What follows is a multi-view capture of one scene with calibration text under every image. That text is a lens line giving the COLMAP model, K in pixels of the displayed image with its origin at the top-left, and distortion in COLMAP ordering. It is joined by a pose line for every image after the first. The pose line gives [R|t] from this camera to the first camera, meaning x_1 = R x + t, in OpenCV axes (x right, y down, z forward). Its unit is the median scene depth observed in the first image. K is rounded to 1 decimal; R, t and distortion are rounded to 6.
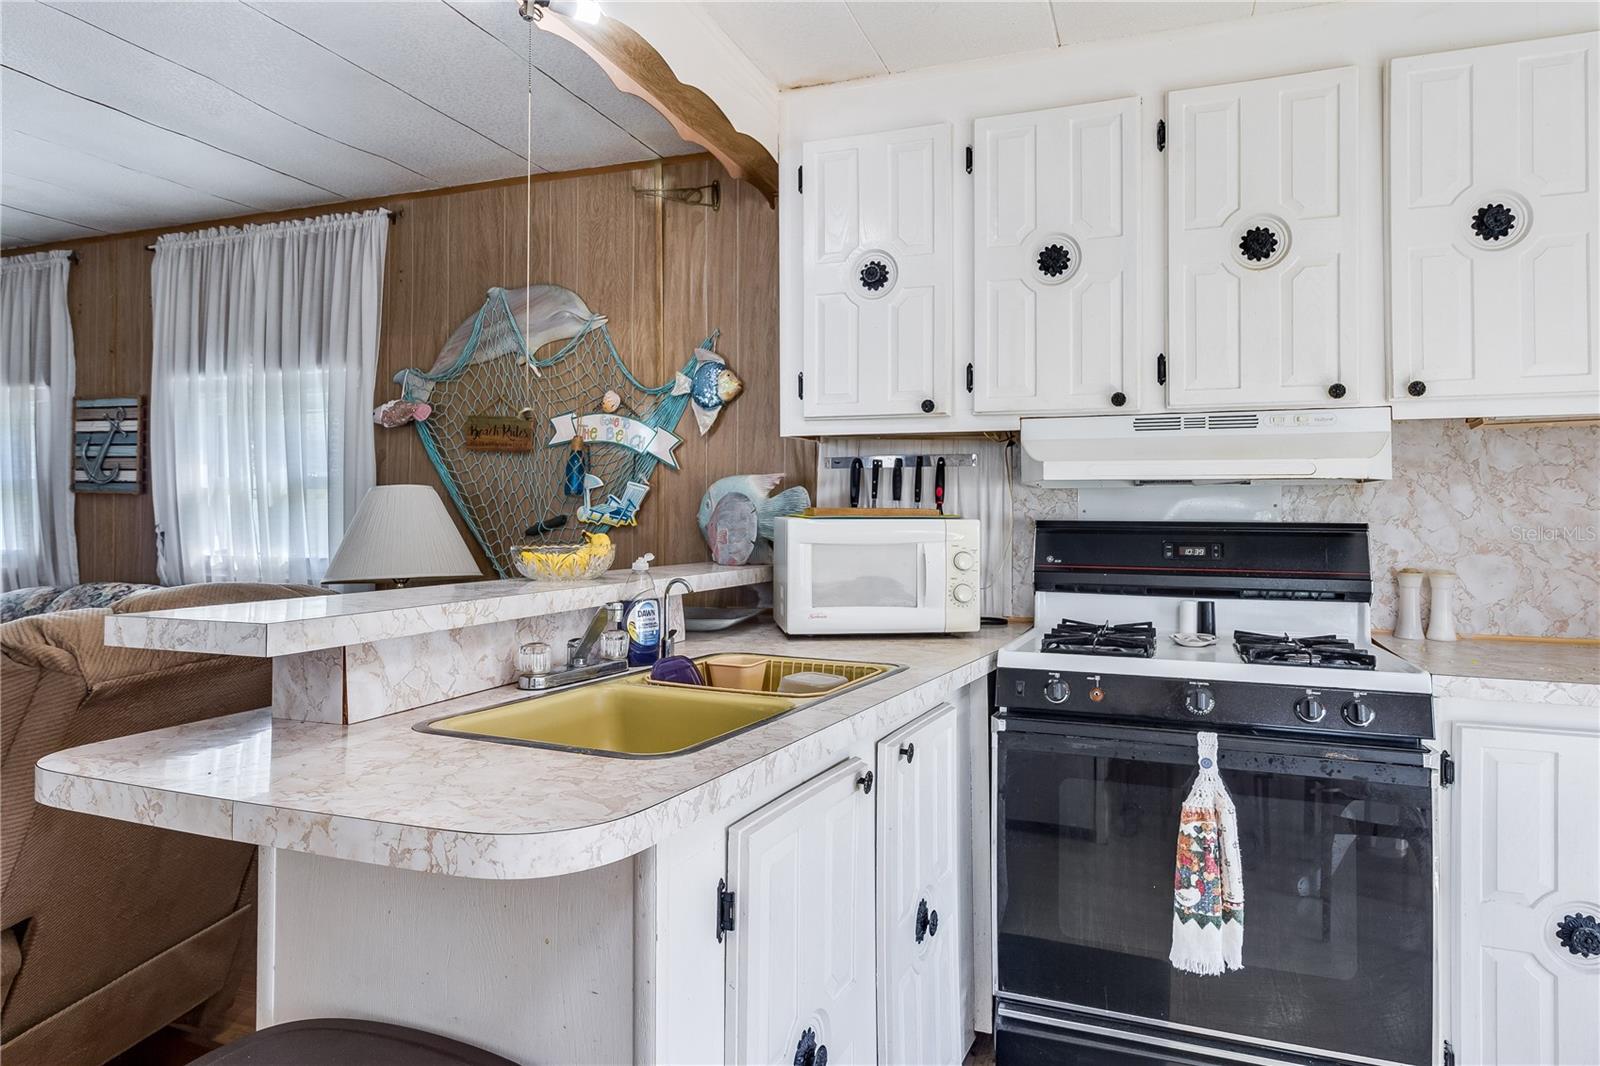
lens RADIAL K [[967.1, 0, 836.7], [0, 967.1, 496.6], [0, 0, 1]] dist [0.002160, -0.001791]
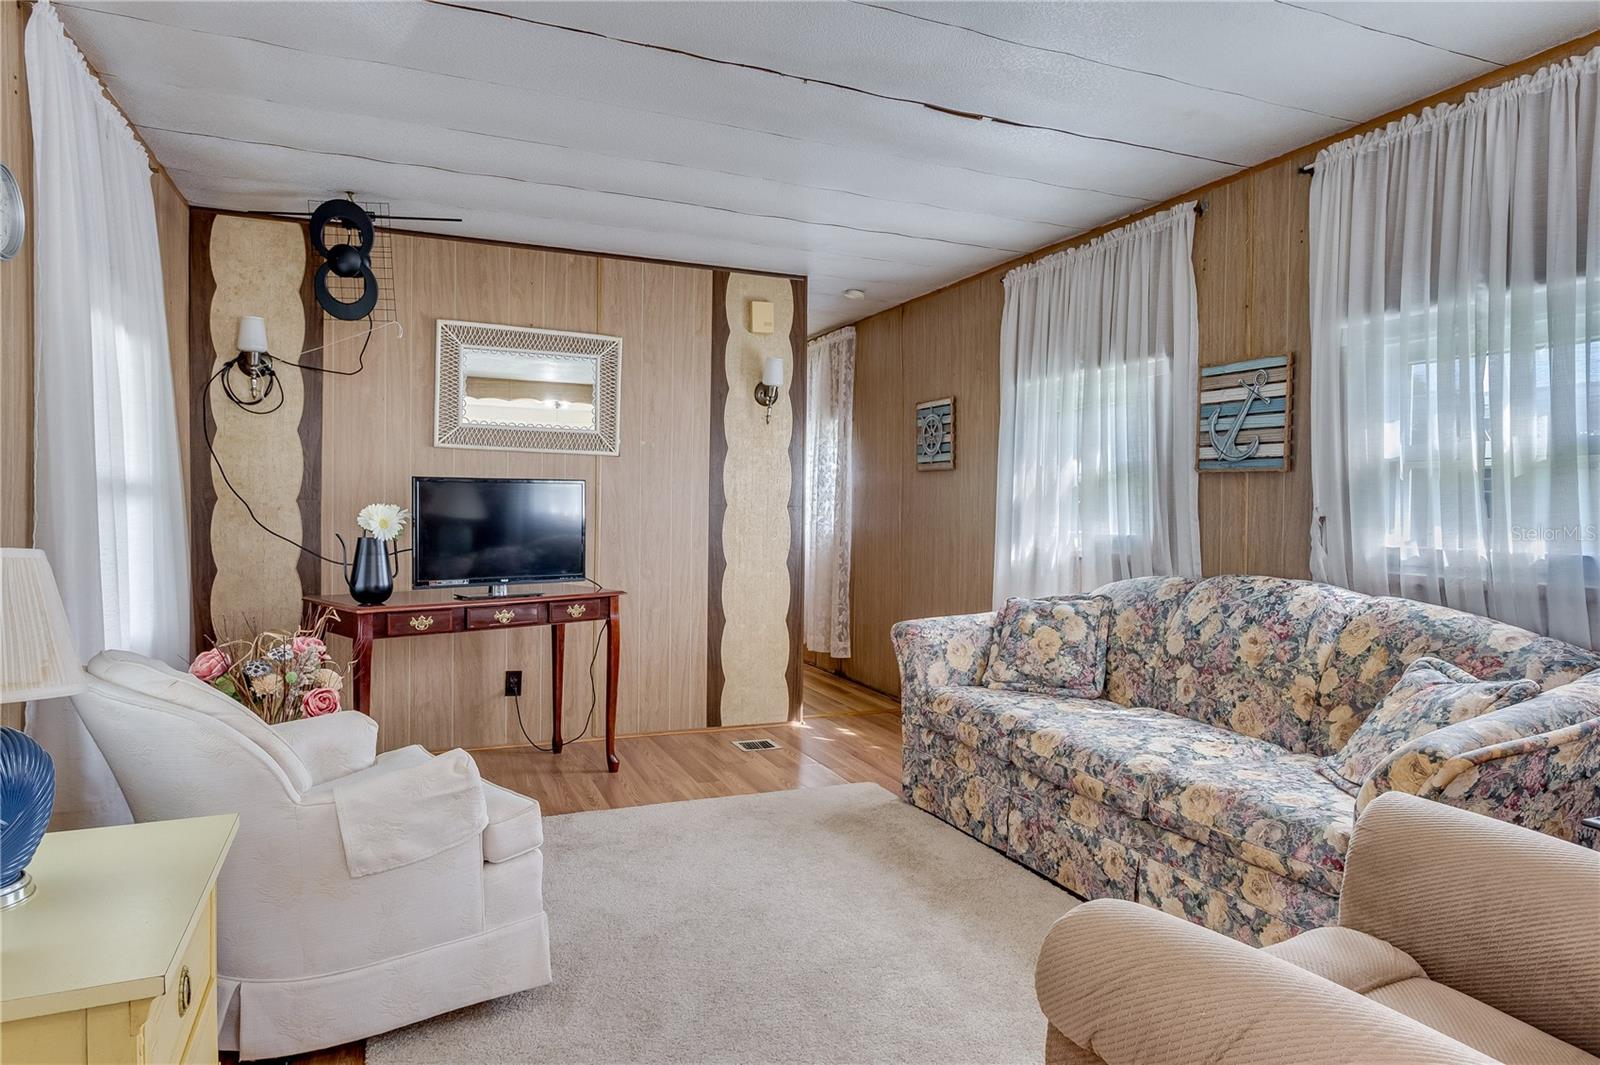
lens RADIAL K [[967.1, 0, 813.9], [0, 967.1, 533.9], [0, 0, 1]] dist [0.002160, -0.001791]
pose [[0.686716, 0.023955, -0.726531, -0.405776], [-0.000086, 0.999460, 0.032874, 0.024861], [0.726925, -0.022513, 0.686347, 0.134163]]
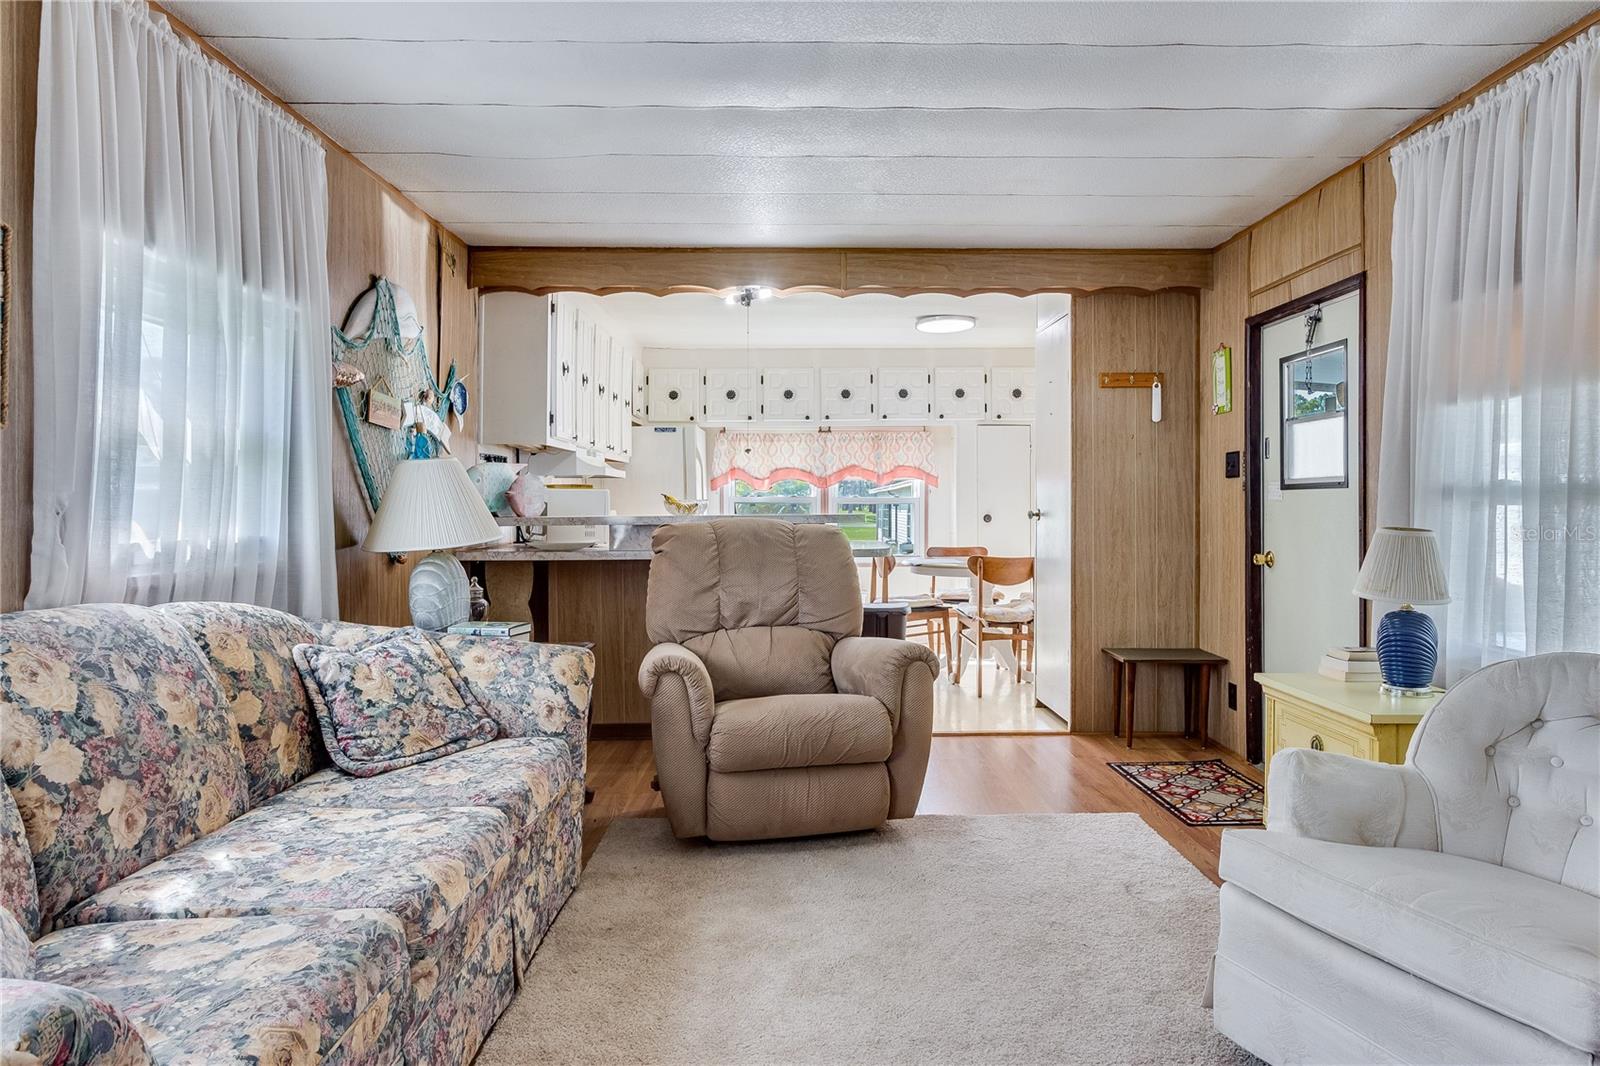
lens RADIAL K [[967.1, 0, 798.3], [0, 967.1, 533.2], [0, 0, 1]] dist [0.002160, -0.001791]
pose [[-0.339327, -0.032543, 0.940106, -1.351320], [-0.015600, 0.999459, 0.028967, 0.030661], [-0.940539, -0.004836, -0.339651, 0.812473]]
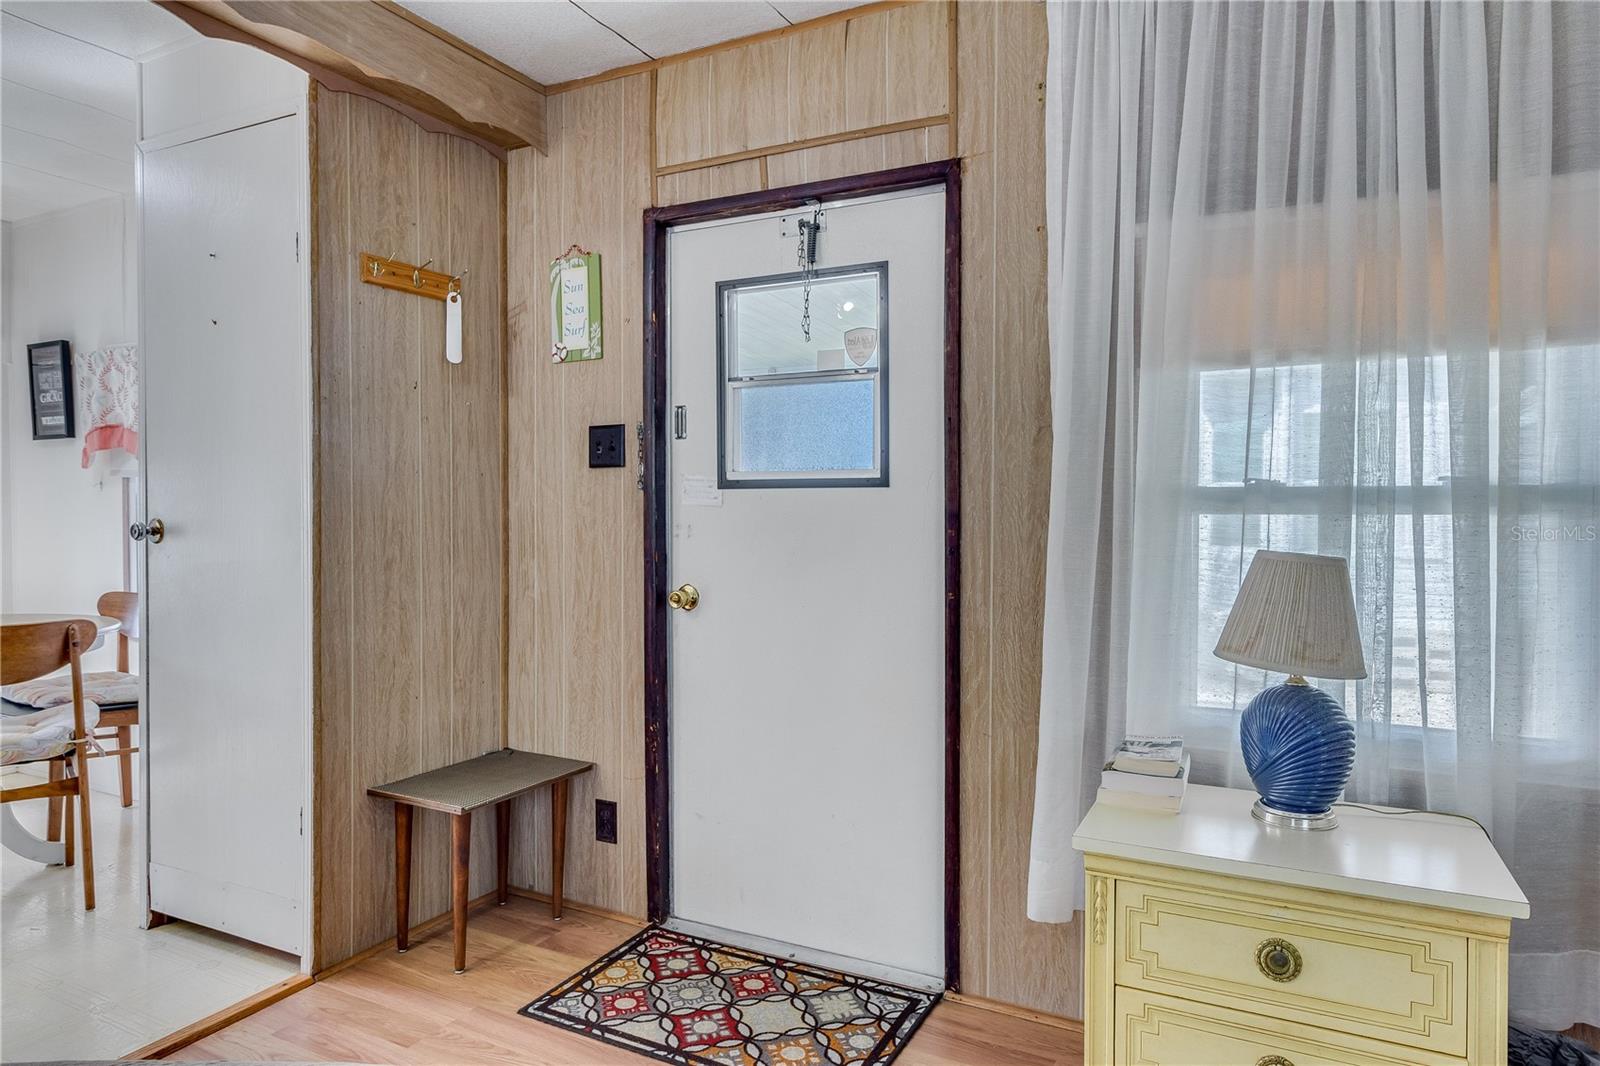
lens RADIAL K [[967.1, 0, 803.5], [0, 967.1, 529.3], [0, 0, 1]] dist [0.002160, -0.001791]
pose [[-0.991854, -0.009606, 0.127019, -0.672987], [-0.008759, 0.999936, 0.007228, 0.028729], [-0.127080, 0.006056, -0.991874, 0.618043]]
